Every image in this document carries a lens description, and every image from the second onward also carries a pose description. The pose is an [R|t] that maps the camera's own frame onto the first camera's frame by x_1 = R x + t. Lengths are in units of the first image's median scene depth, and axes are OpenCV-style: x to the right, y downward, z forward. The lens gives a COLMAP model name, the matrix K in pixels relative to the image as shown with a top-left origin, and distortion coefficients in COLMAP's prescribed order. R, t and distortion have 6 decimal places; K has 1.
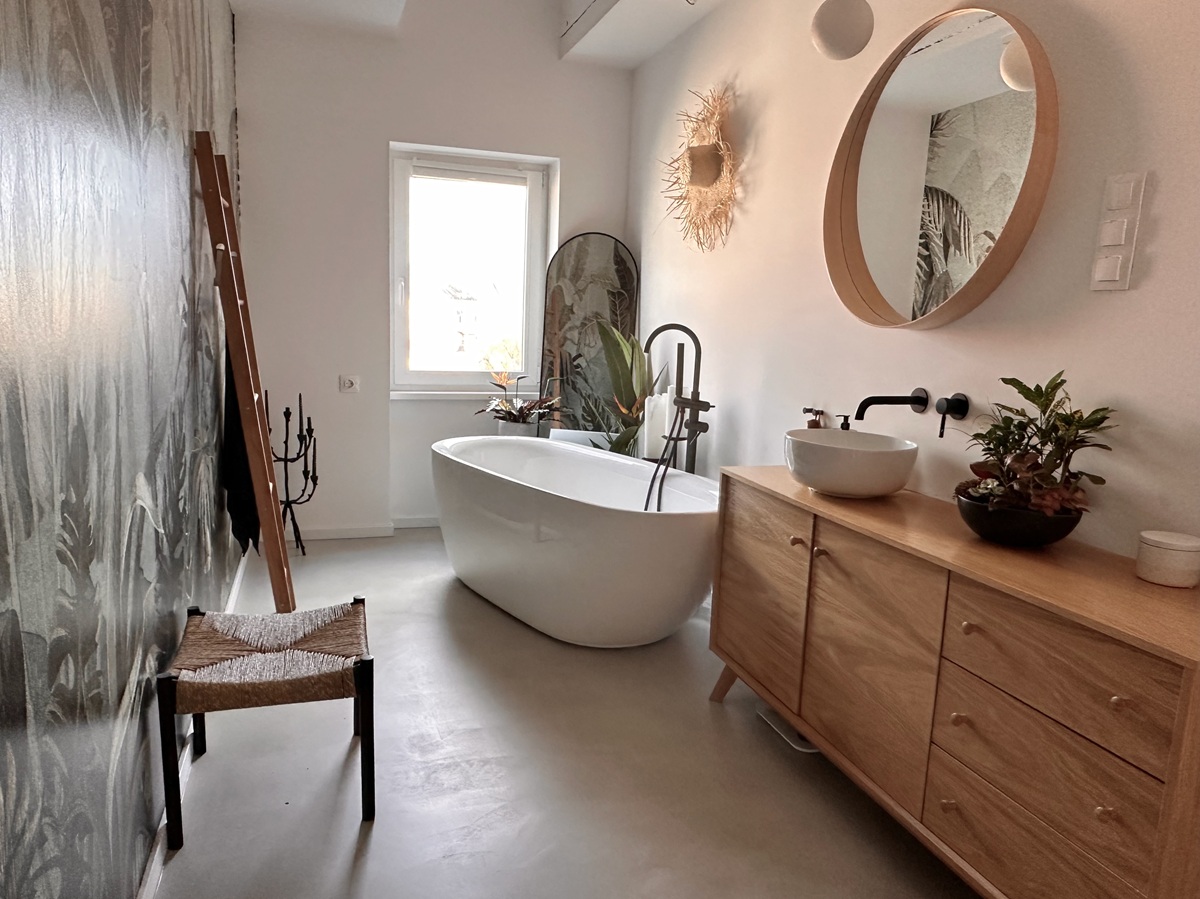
lens RADIAL K [[823.8, 0, 599.4], [0, 823.8, 448.8], [0, 0, 1]] dist [0.002129, -0.001108]
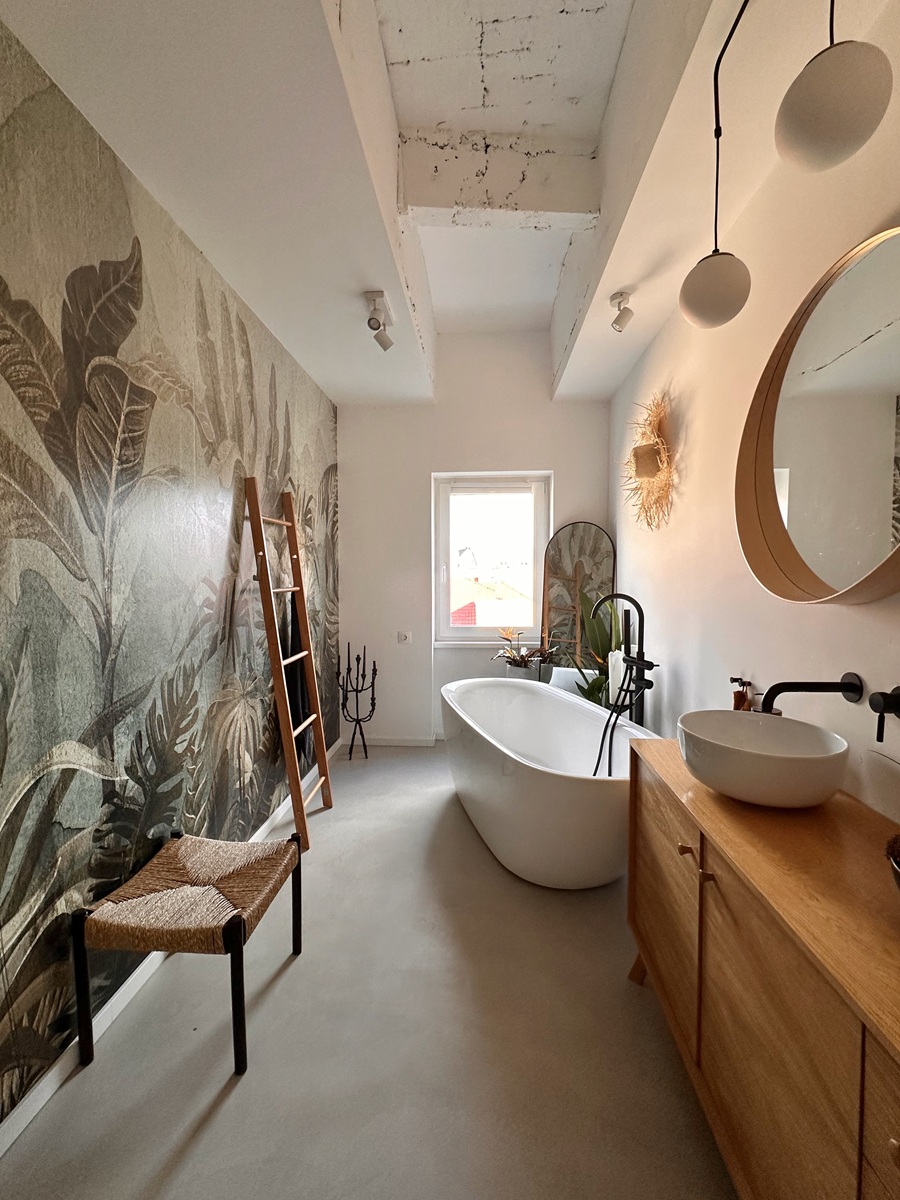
lens RADIAL K [[516.2, 0, 449.8], [0, 516.2, 597.5], [0, 0, 1]] dist [-0.002510, -0.000620]
pose [[0.927945, -0.025098, -0.371871, 0.138848], [-0.020858, 0.992670, -0.119043, -0.053500], [0.372132, 0.118222, 0.920620, 0.237074]]
